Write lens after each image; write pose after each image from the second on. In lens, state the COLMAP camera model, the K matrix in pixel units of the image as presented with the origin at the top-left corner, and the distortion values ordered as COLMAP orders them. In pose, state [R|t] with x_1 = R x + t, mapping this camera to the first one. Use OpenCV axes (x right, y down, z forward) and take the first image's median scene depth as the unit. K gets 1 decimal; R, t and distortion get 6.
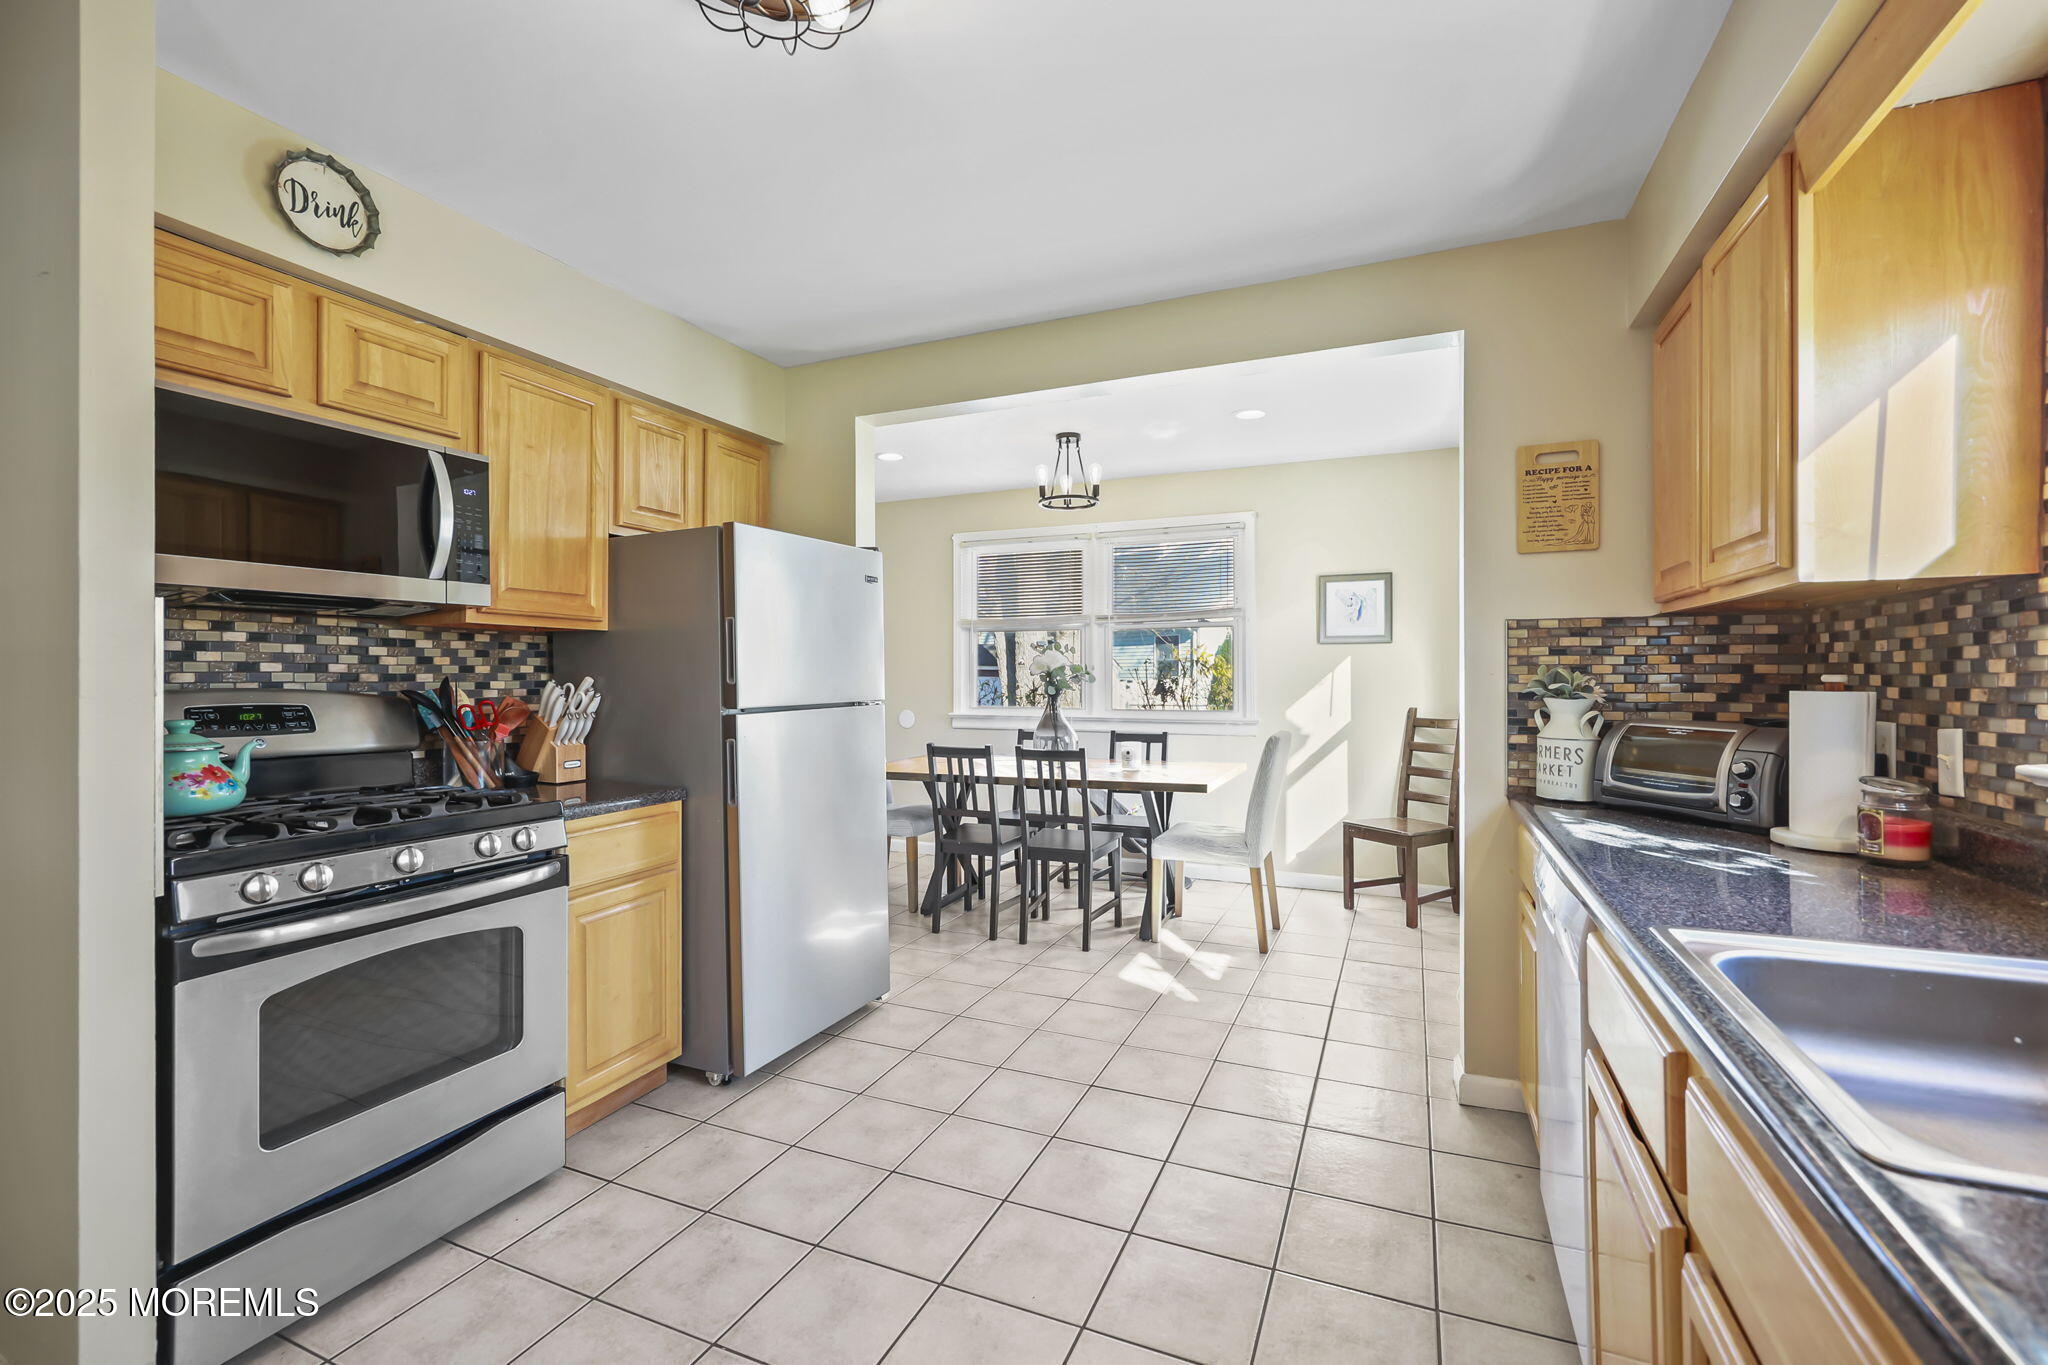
lens RADIAL K [[881.3, 0, 1023.5], [0, 881.3, 677.7], [0, 0, 1]] dist [-0.001063, -0.000022]
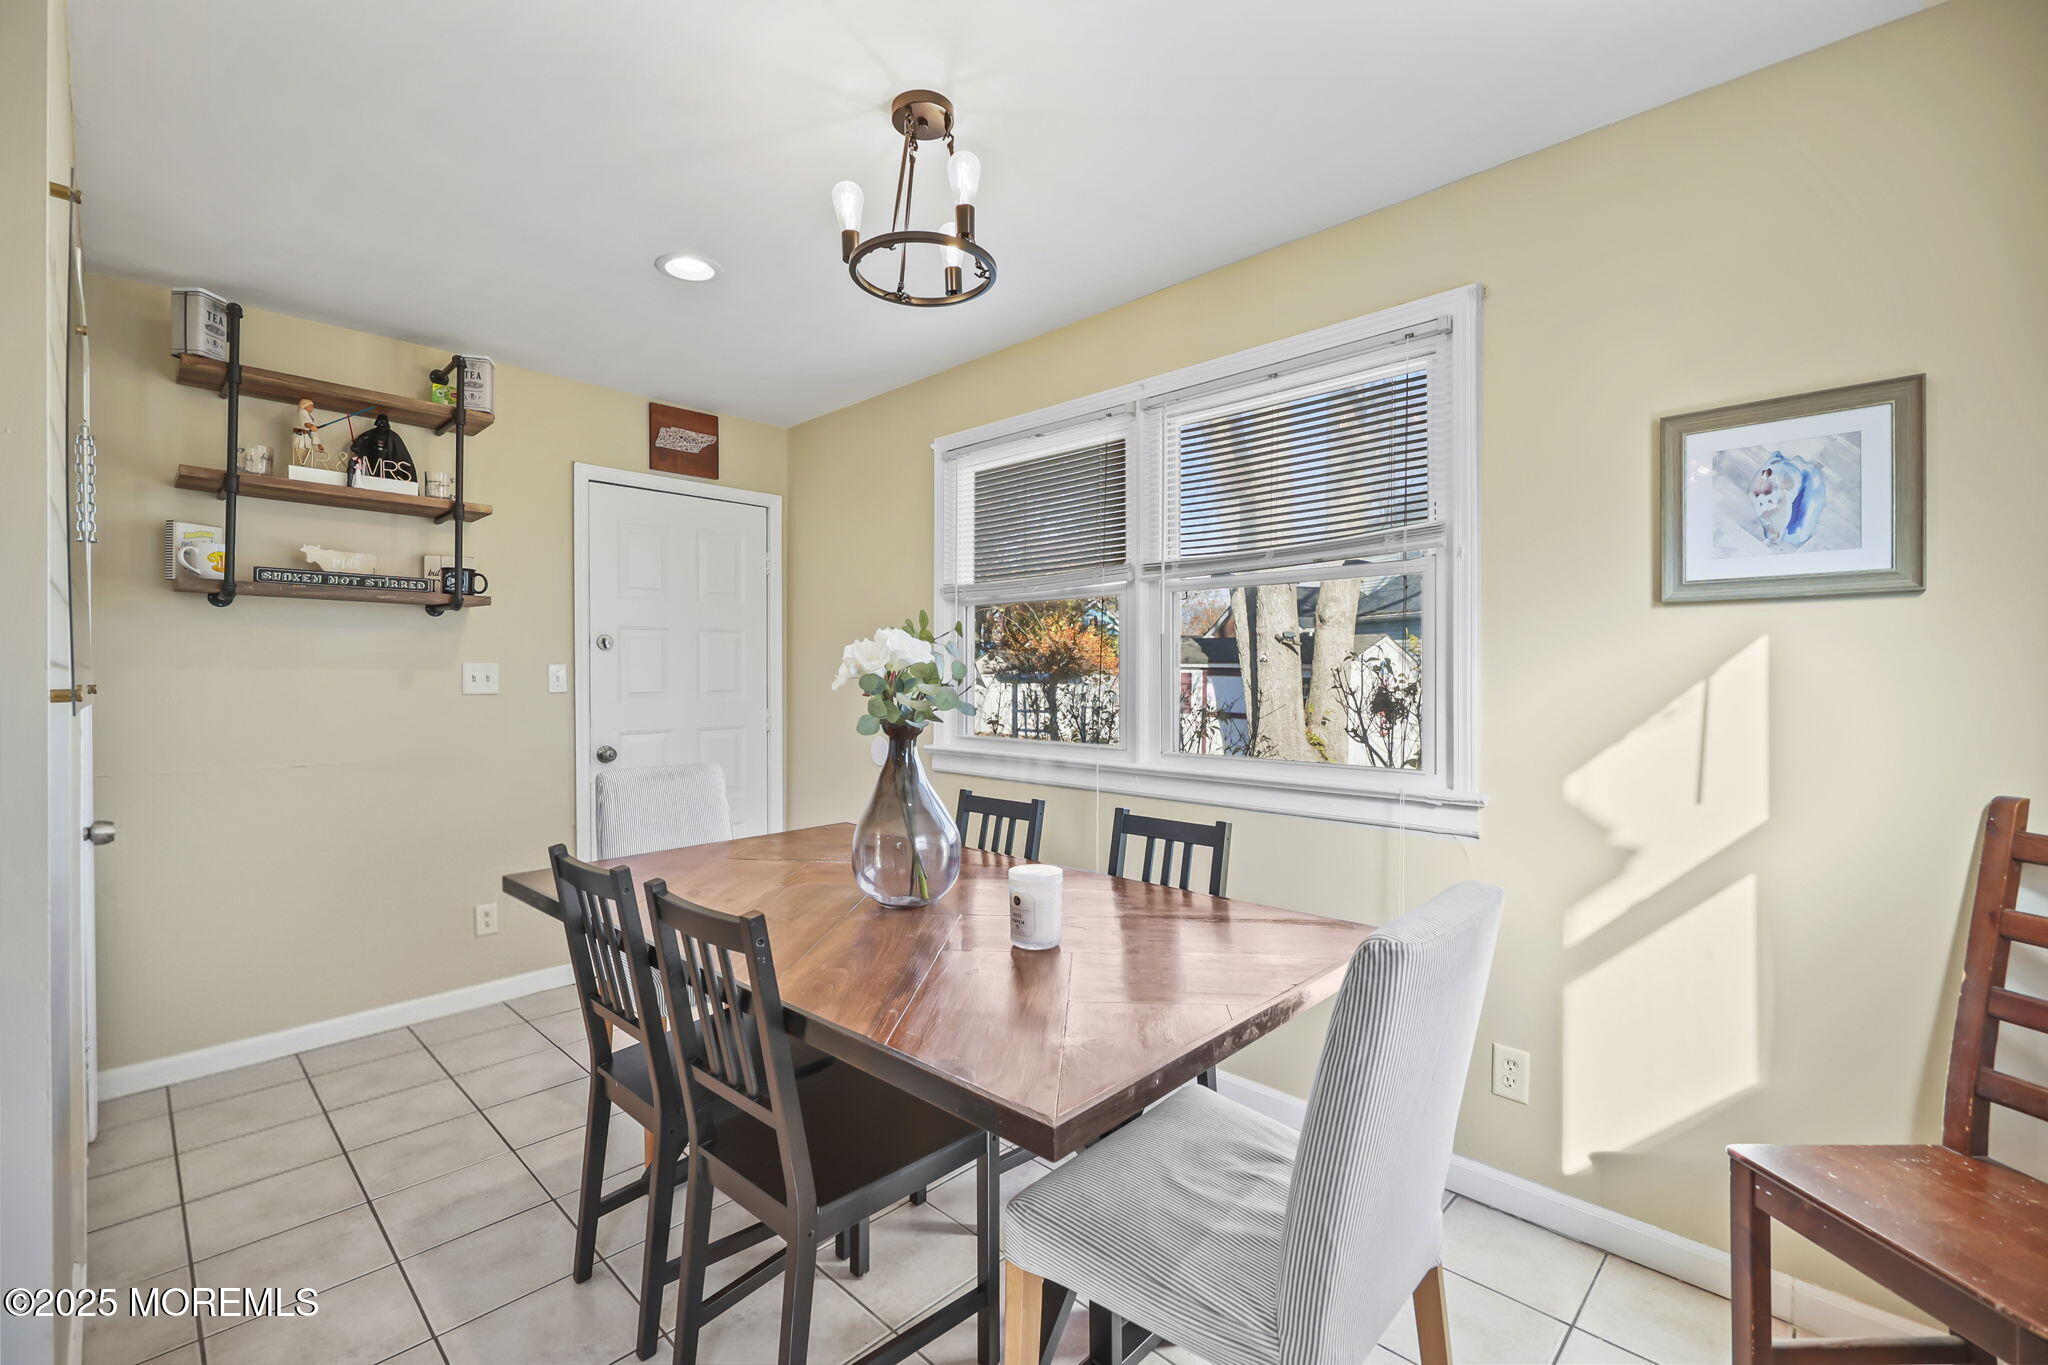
lens RADIAL K [[881.3, 0, 1022.3], [0, 881.3, 672.4], [0, 0, 1]] dist [-0.001063, -0.000022]
pose [[0.932503, 0.004121, -0.361139, 0.227044], [-0.004877, 0.999987, -0.001184, -0.009264], [0.361130, 0.002865, 0.932511, 0.580400]]
